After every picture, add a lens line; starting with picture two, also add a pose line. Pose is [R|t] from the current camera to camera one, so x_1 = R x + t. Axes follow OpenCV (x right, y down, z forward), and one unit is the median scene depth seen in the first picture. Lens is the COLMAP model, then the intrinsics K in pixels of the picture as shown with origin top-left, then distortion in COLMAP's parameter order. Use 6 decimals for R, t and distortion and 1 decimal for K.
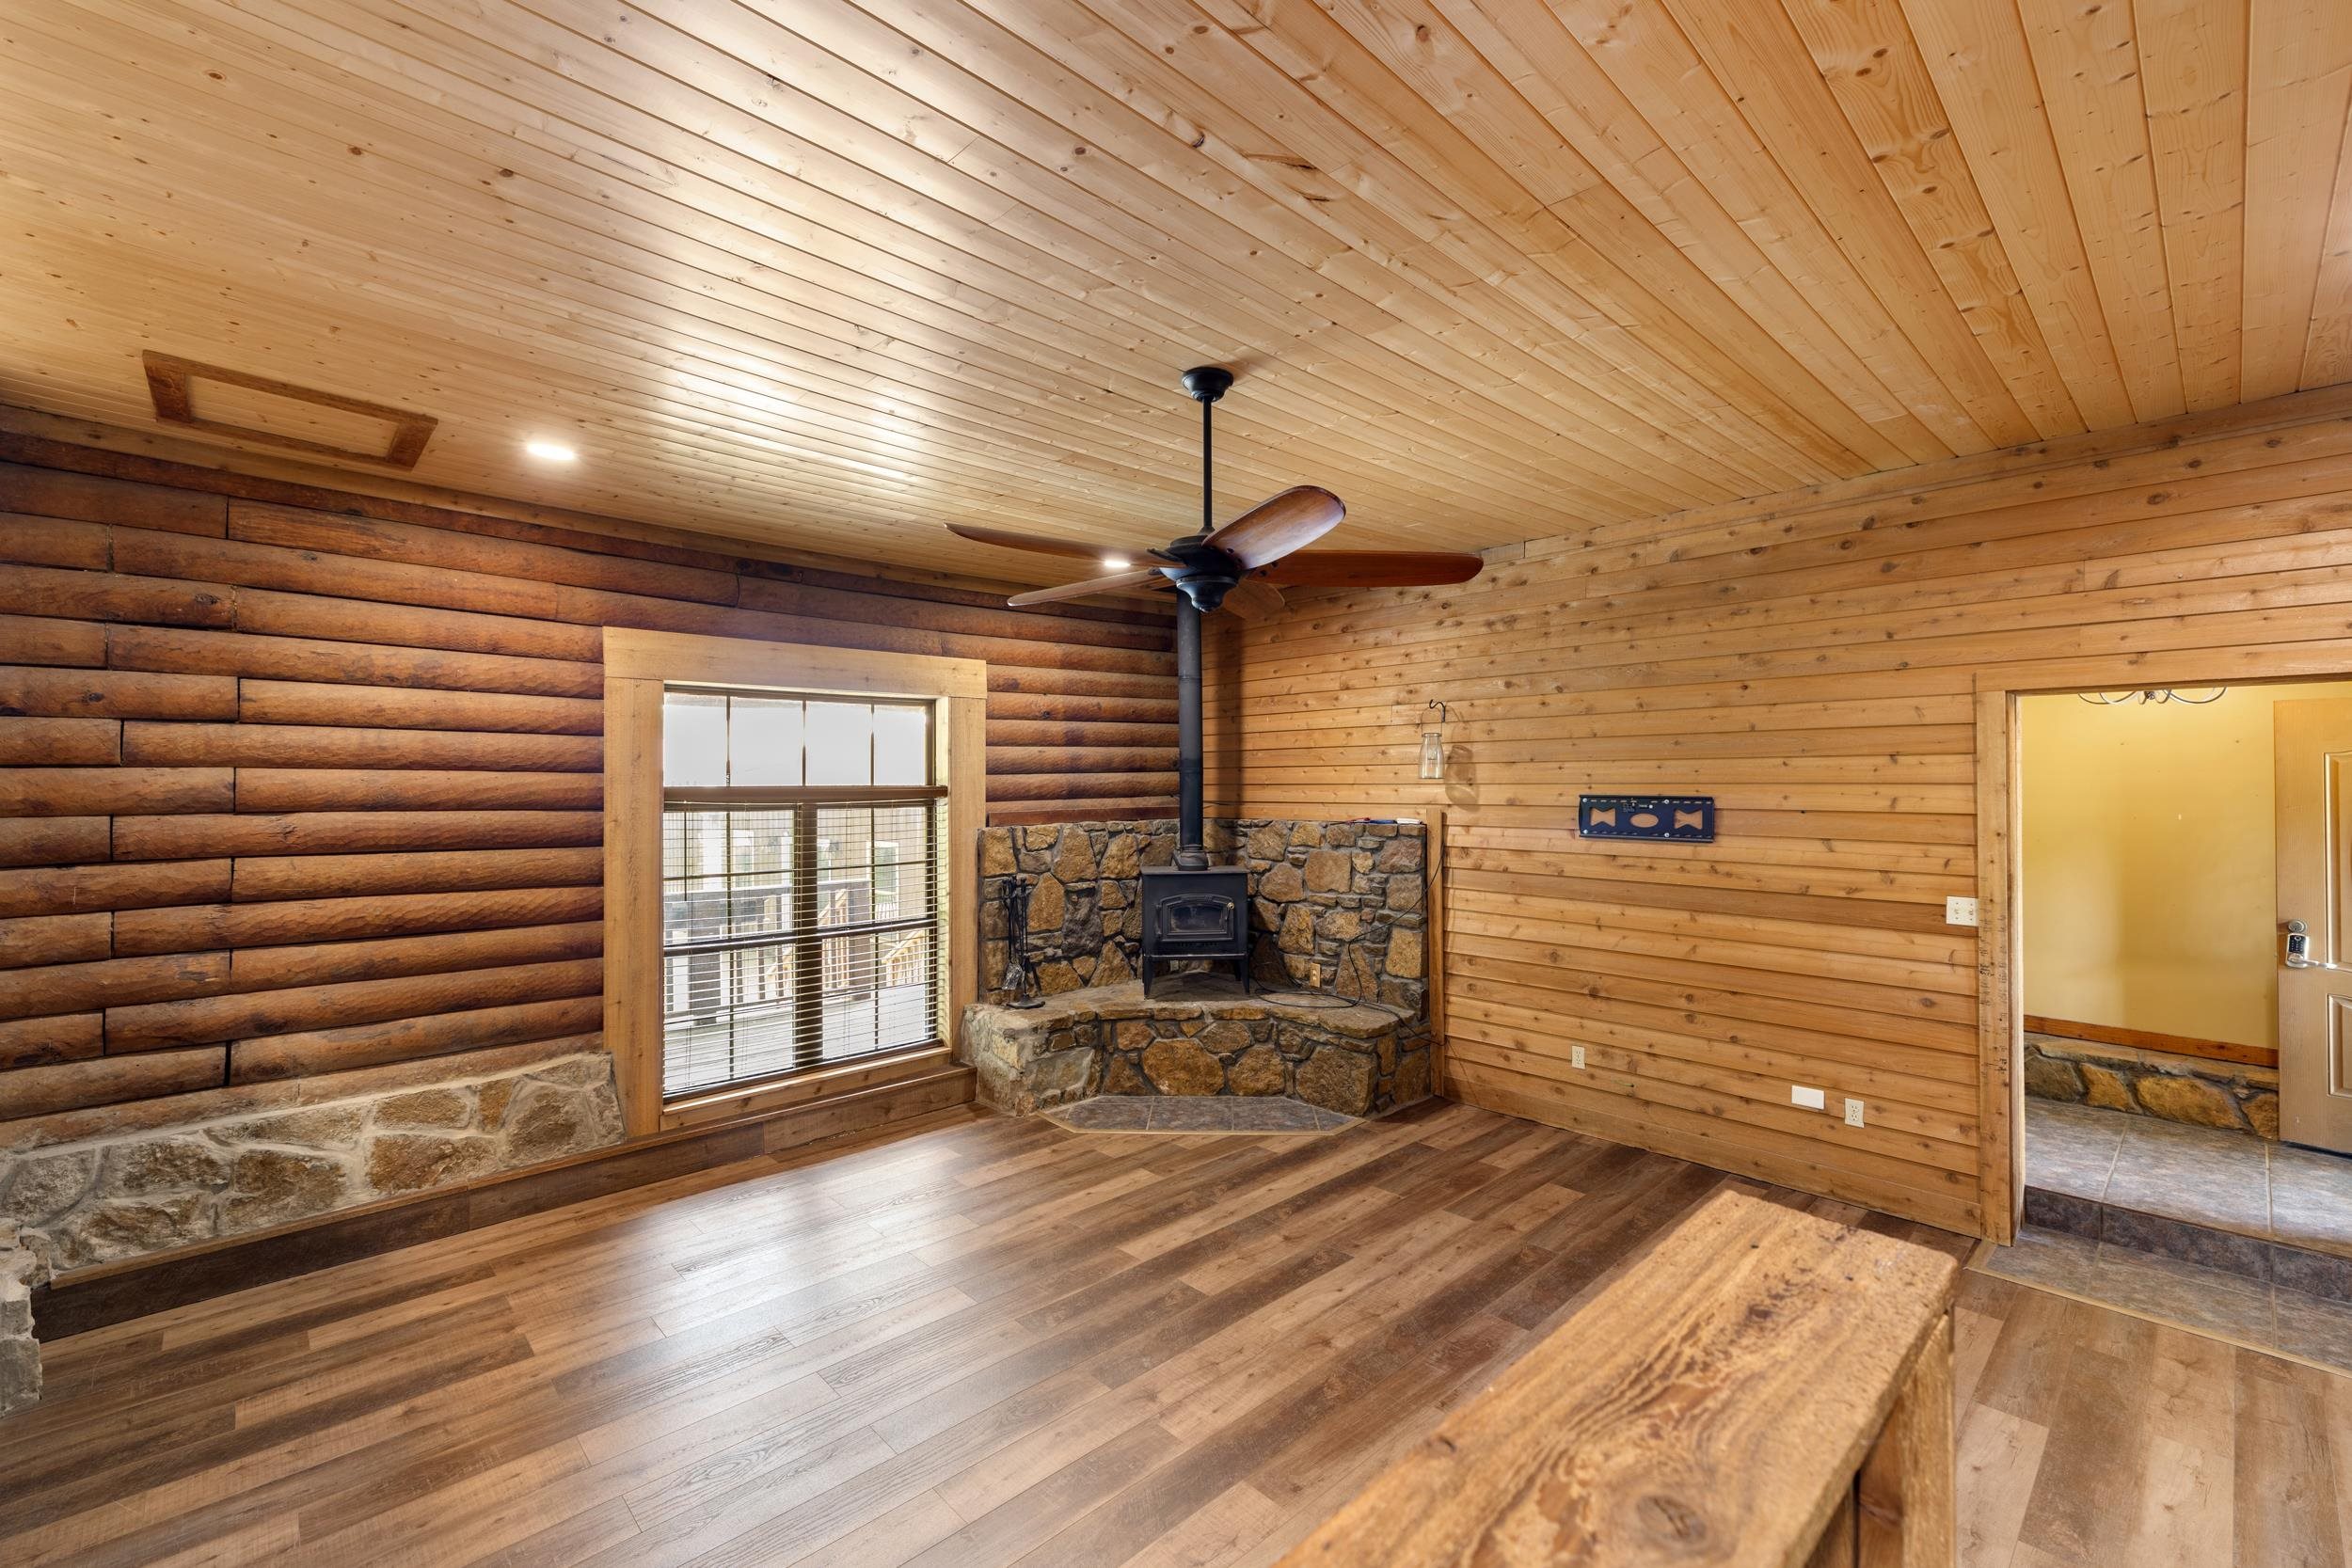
lens RADIAL K [[996.9, 0, 1181.5], [0, 996.9, 775.0], [0, 0, 1]] dist [-0.000357, 0.000152]
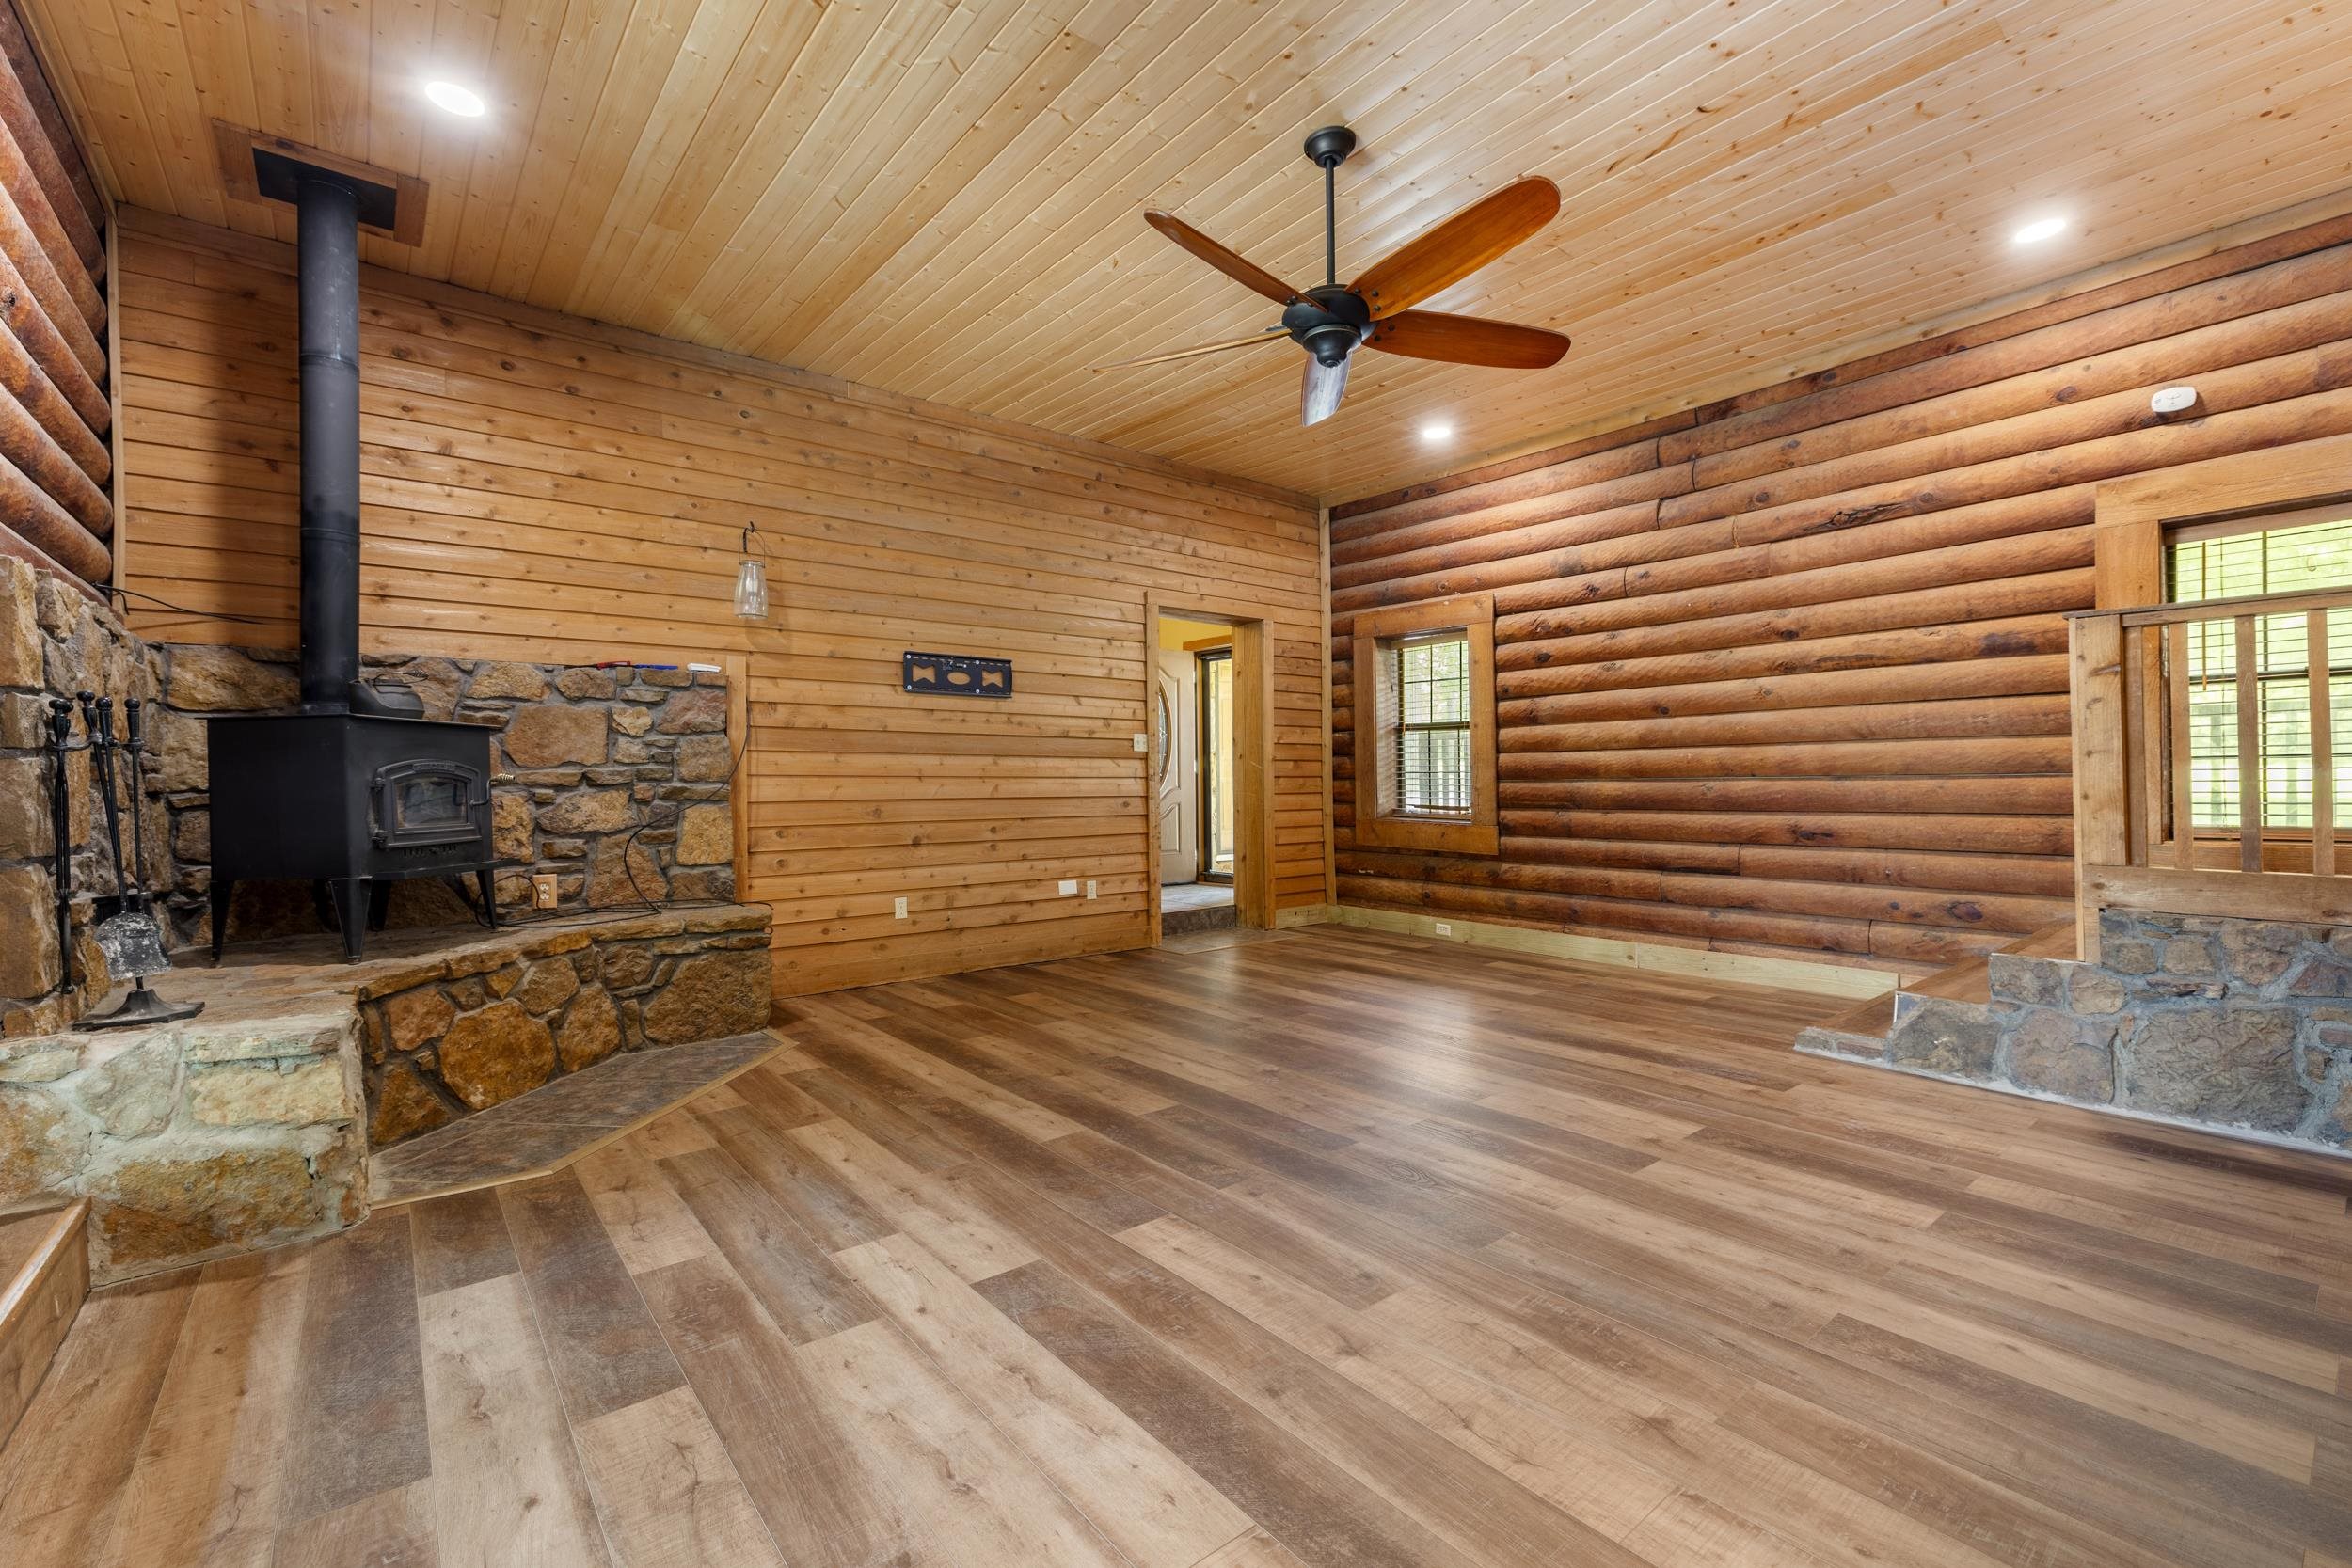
lens RADIAL K [[996.9, 0, 1181.5], [0, 996.9, 775.0], [0, 0, 1]] dist [-0.000357, 0.000152]
pose [[0.076719, 0.011477, 0.996987, -0.613717], [0.004174, 0.999921, -0.011832, 0.164142], [-0.997044, 0.005070, 0.076665, 0.649703]]
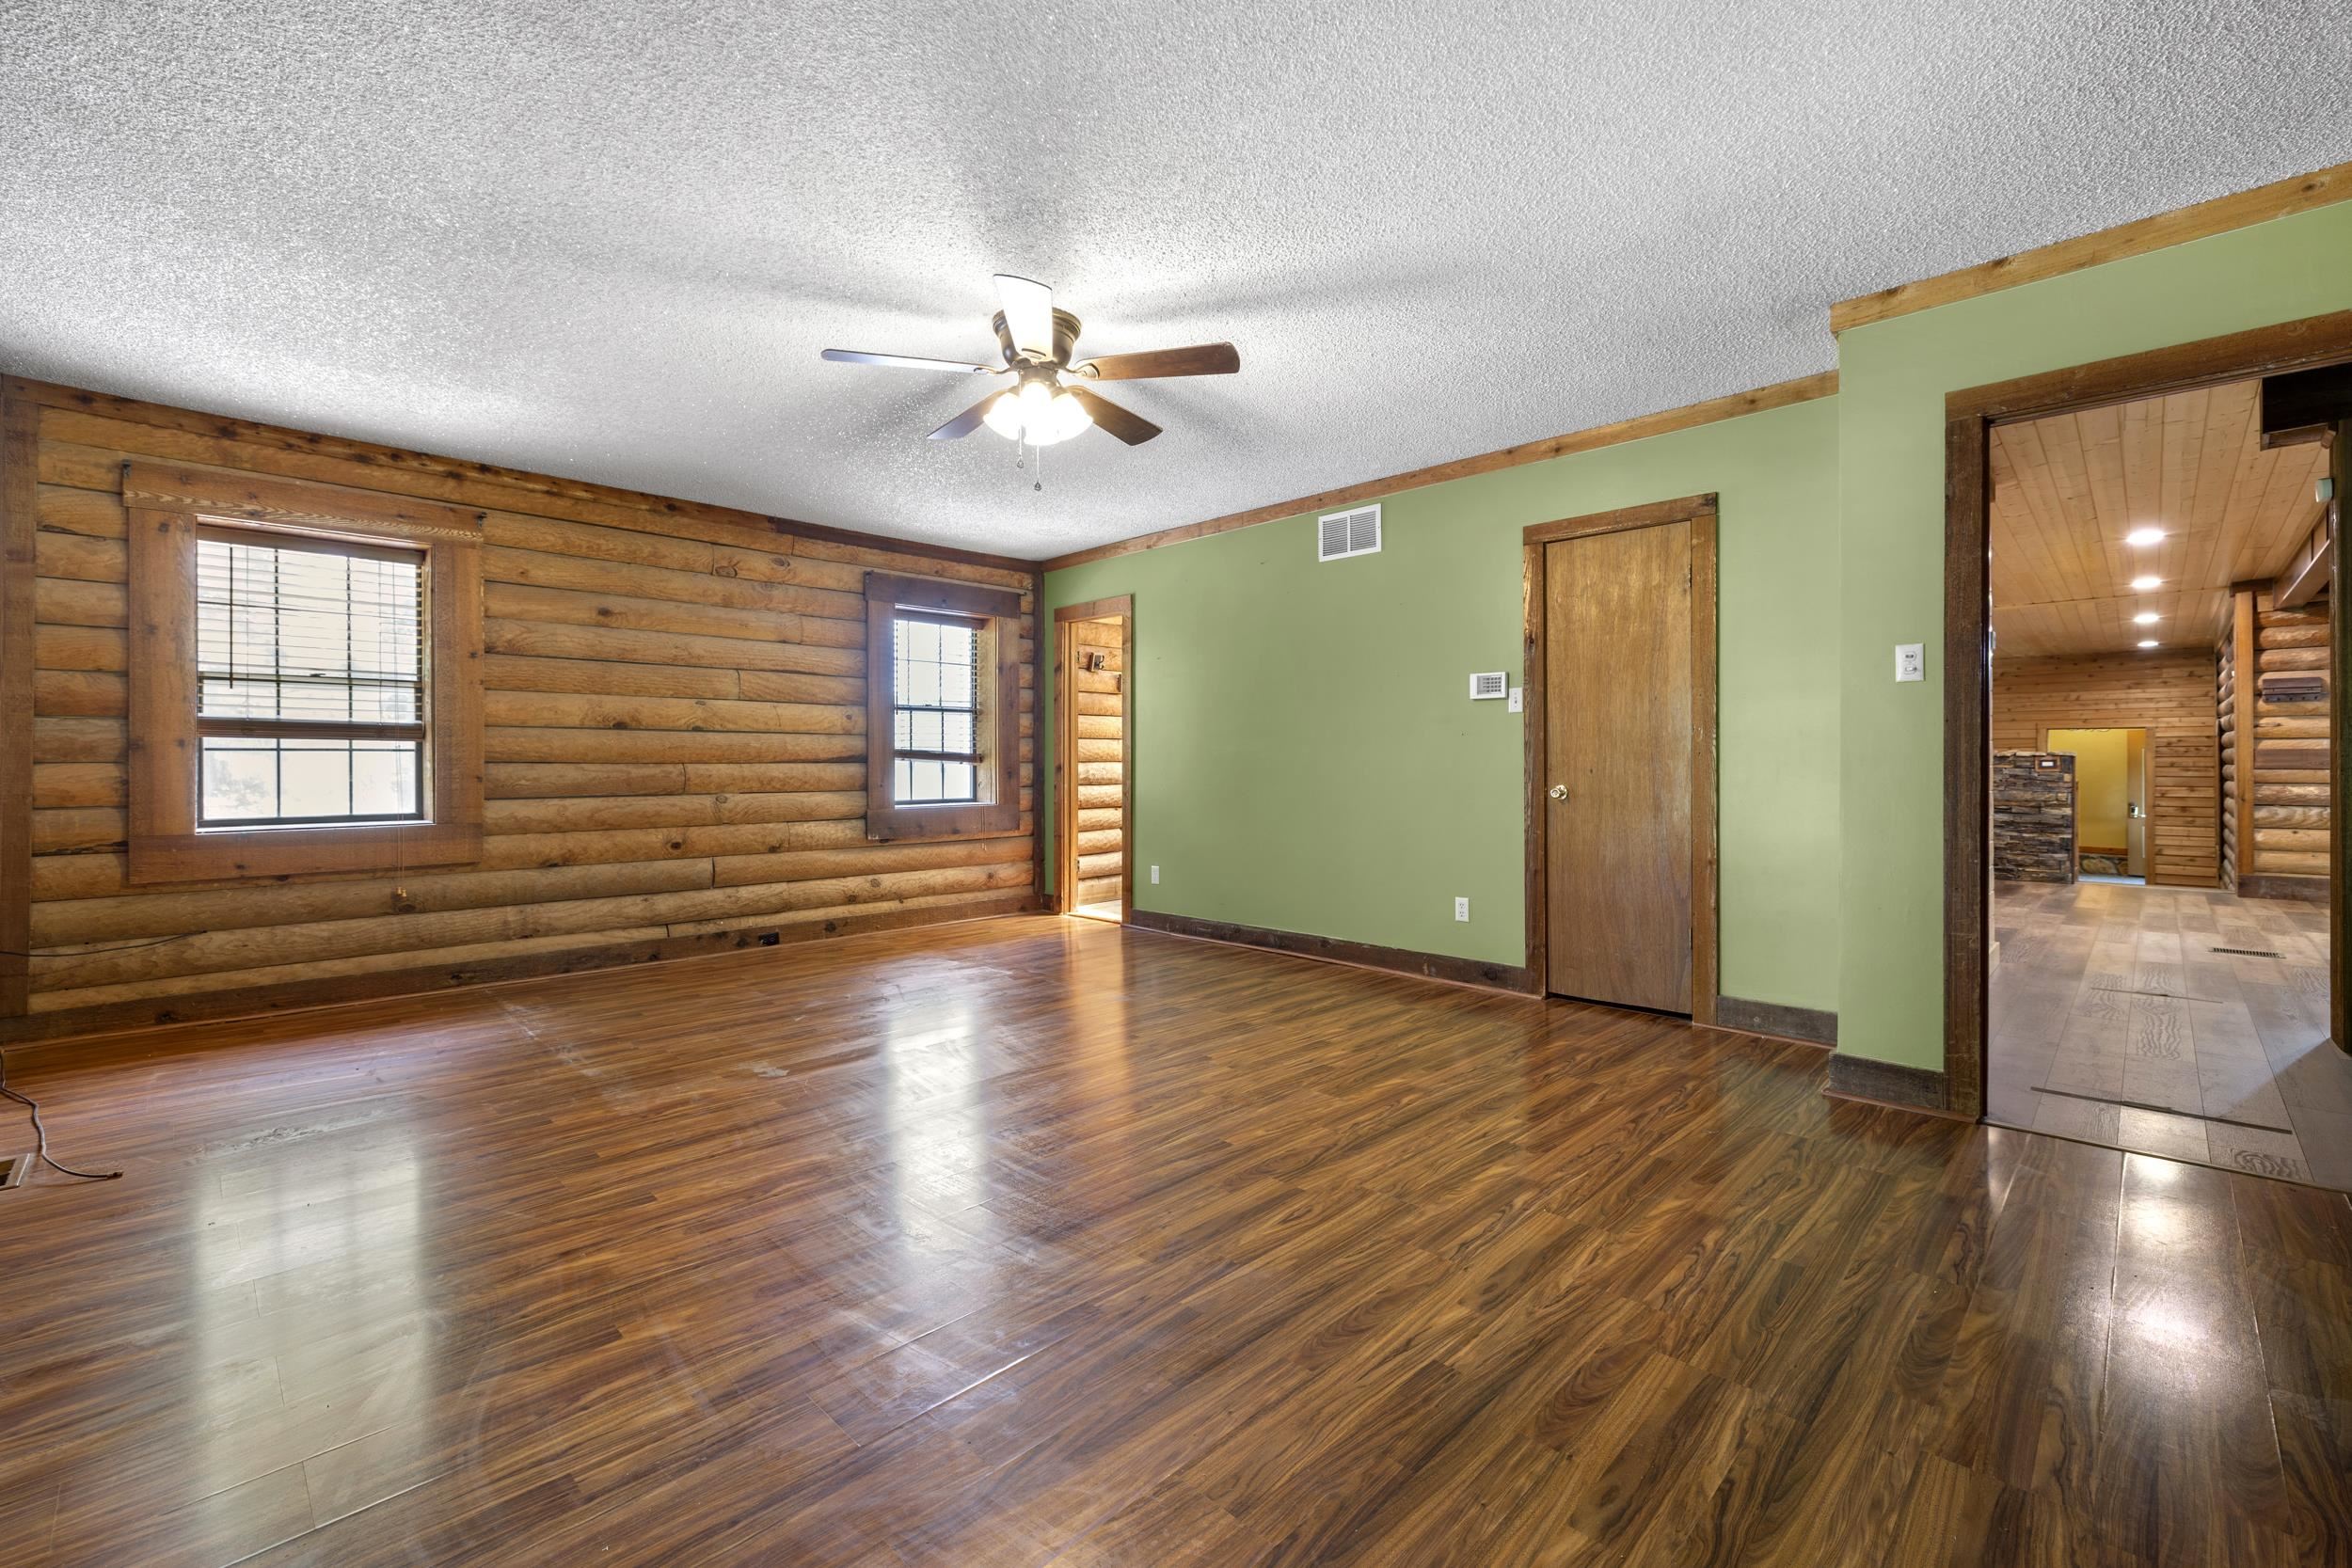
lens RADIAL K [[996.9, 0, 1181.5], [0, 996.9, 775.0], [0, 0, 1]] dist [-0.000357, 0.000152]
pose [[0.999324, 0.004939, 0.036430, -1.698474], [-0.005543, 0.999849, 0.016495, 0.024299], [-0.036343, -0.016685, 0.999200, -1.733900]]
